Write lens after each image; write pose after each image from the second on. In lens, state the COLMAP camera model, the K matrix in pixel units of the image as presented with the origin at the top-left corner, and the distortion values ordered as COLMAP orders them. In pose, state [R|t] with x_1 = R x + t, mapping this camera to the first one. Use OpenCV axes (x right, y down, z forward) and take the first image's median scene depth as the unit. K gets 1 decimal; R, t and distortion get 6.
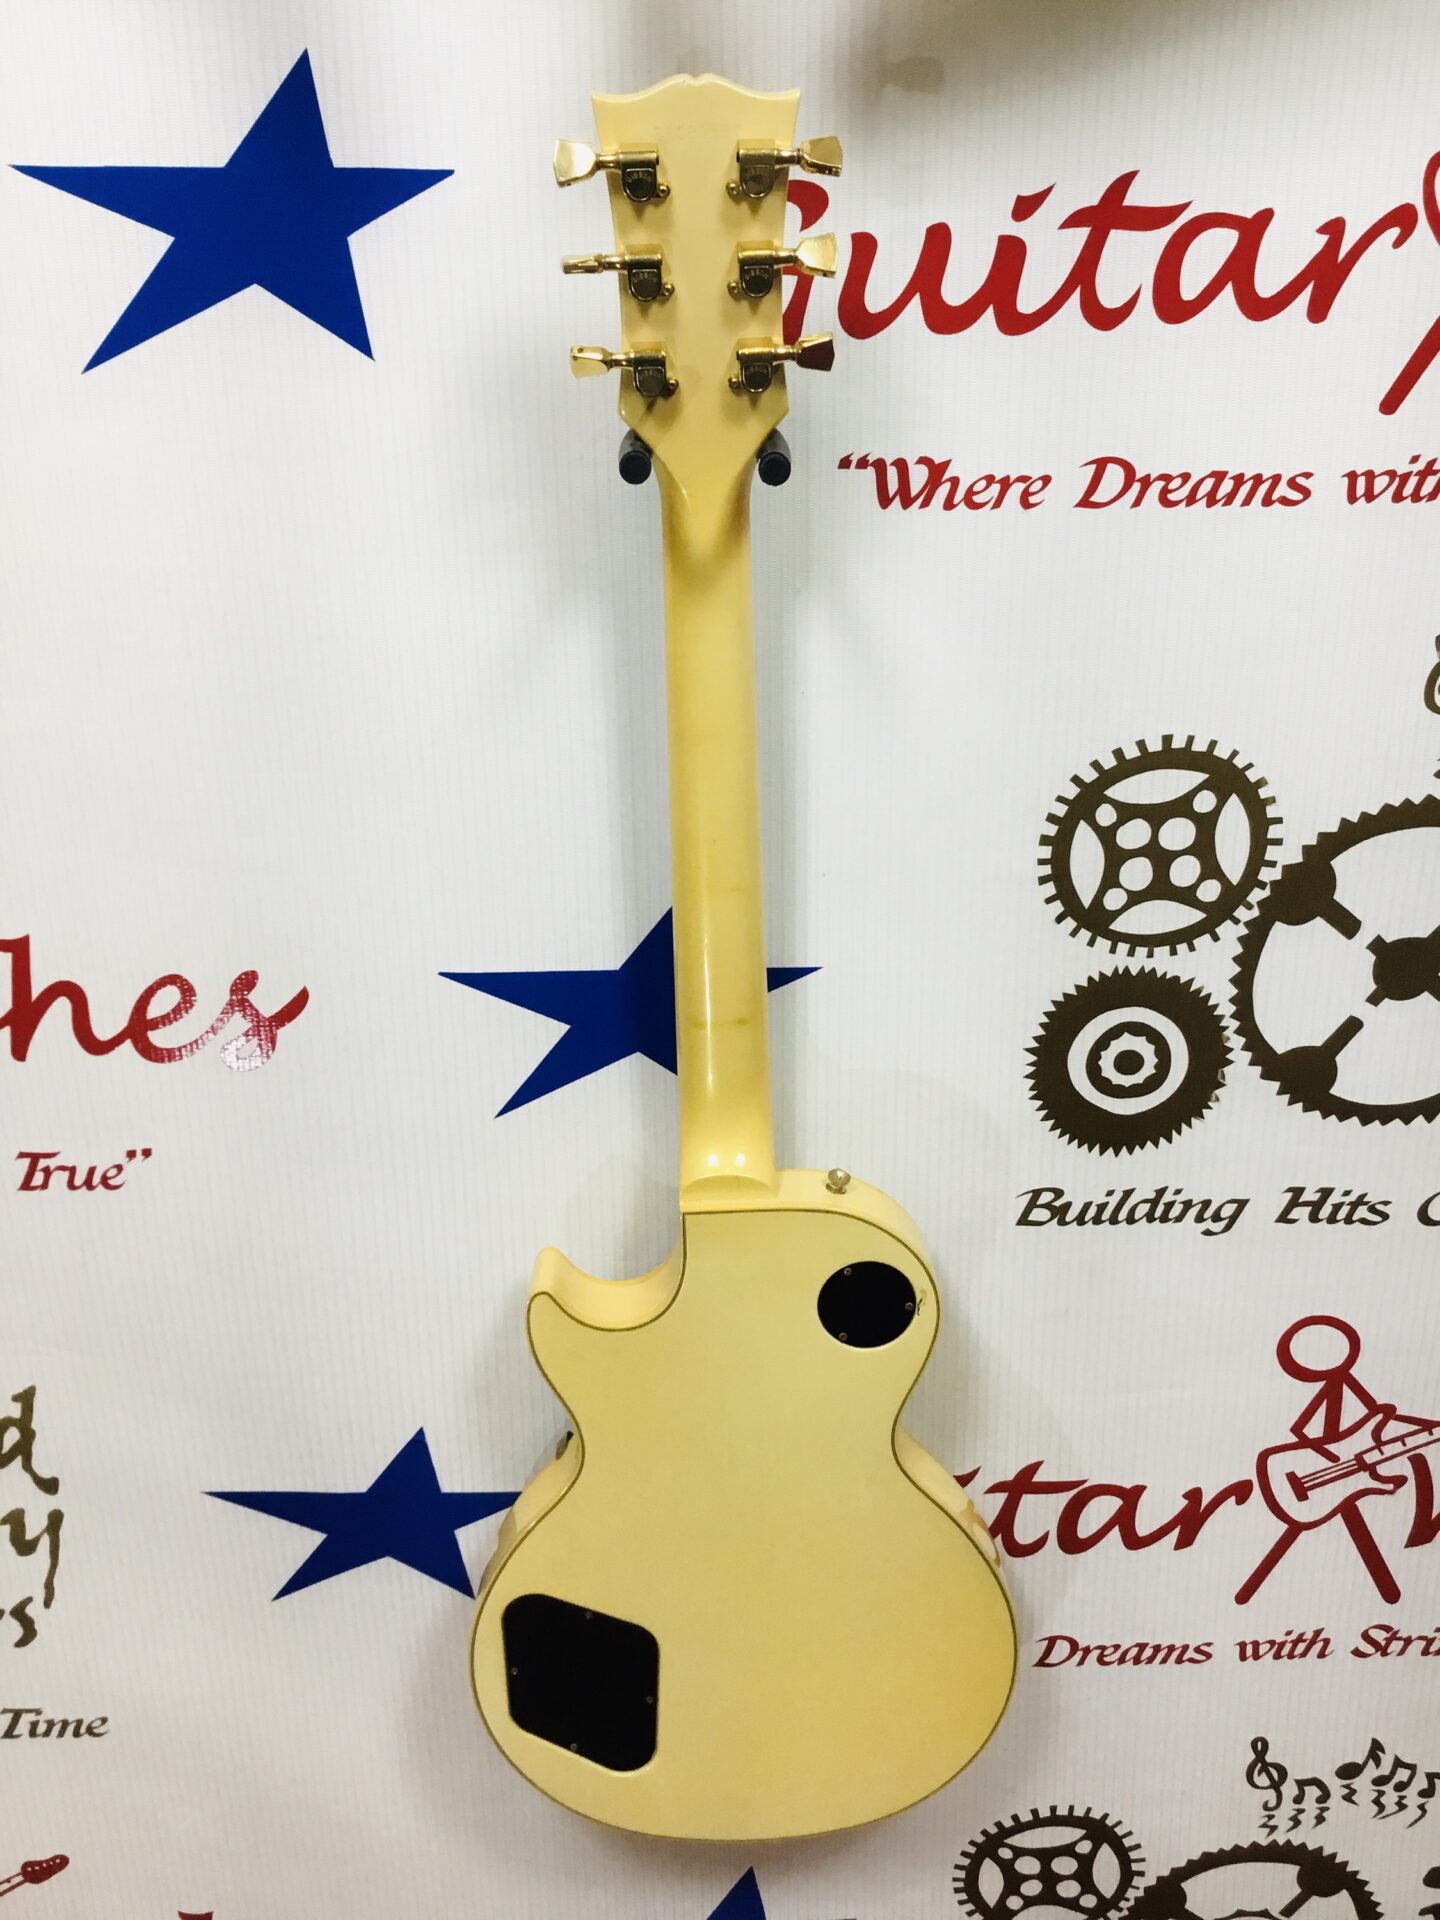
lens RADIAL K [[1733.3, 0, 720.0], [0, 1733.3, 960.0], [0, 0, 1]] dist [0.154222, -0.305275]
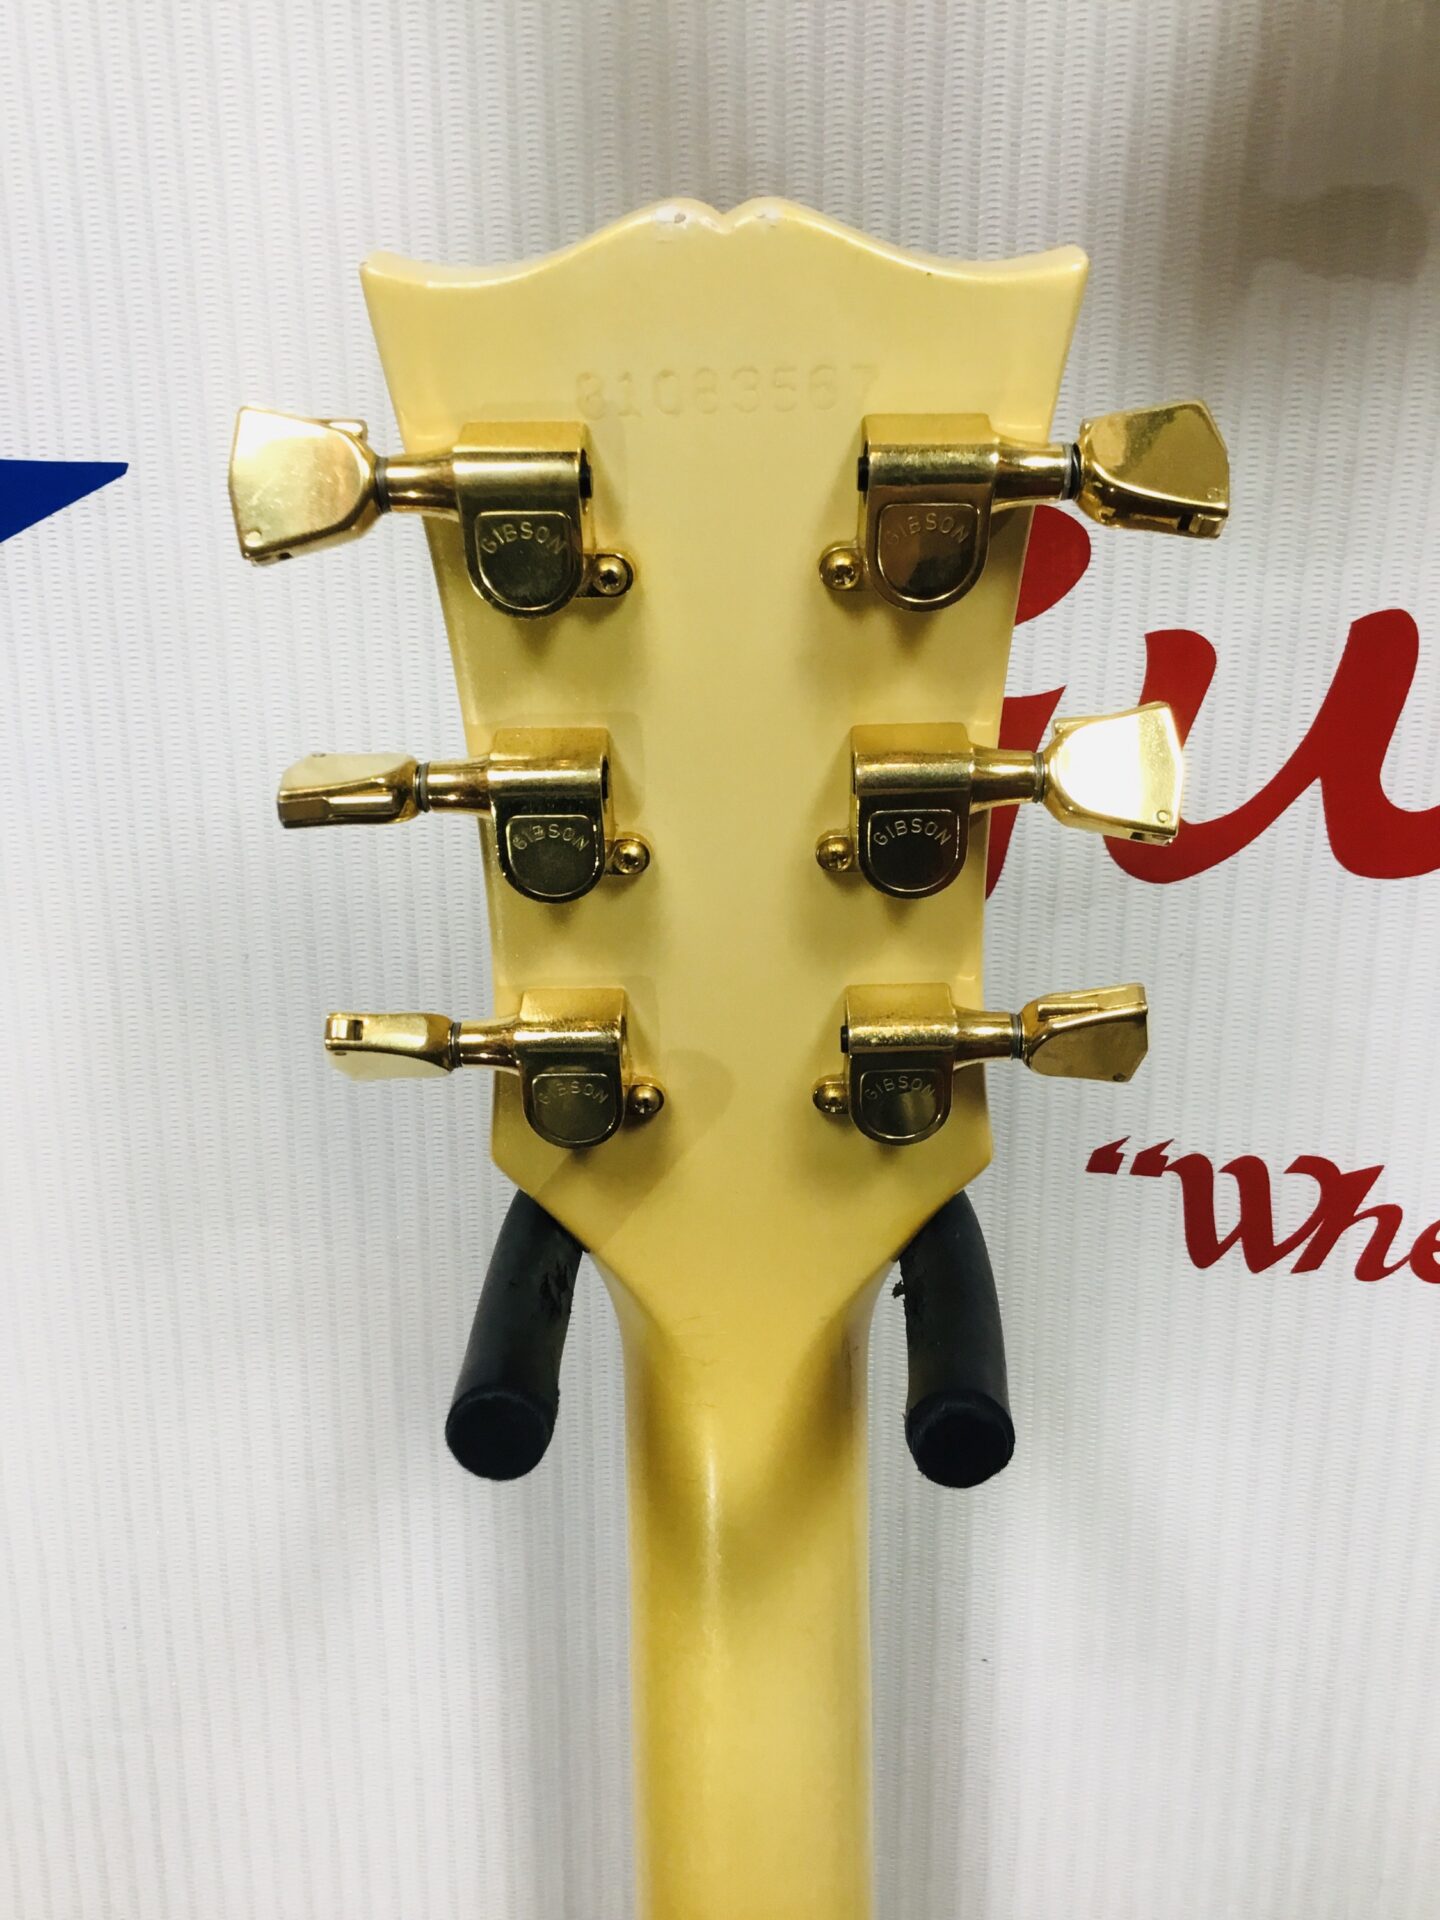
lens RADIAL K [[1733.3, 0, 720.0], [0, 1733.3, 960.0], [0, 0, 1]] dist [0.154222, -0.305275]
pose [[0.998420, 0.025156, -0.050237, 0.002970], [-0.030349, 0.993961, -0.105455, -0.323732], [0.047280, 0.106813, 0.993154, 0.678256]]
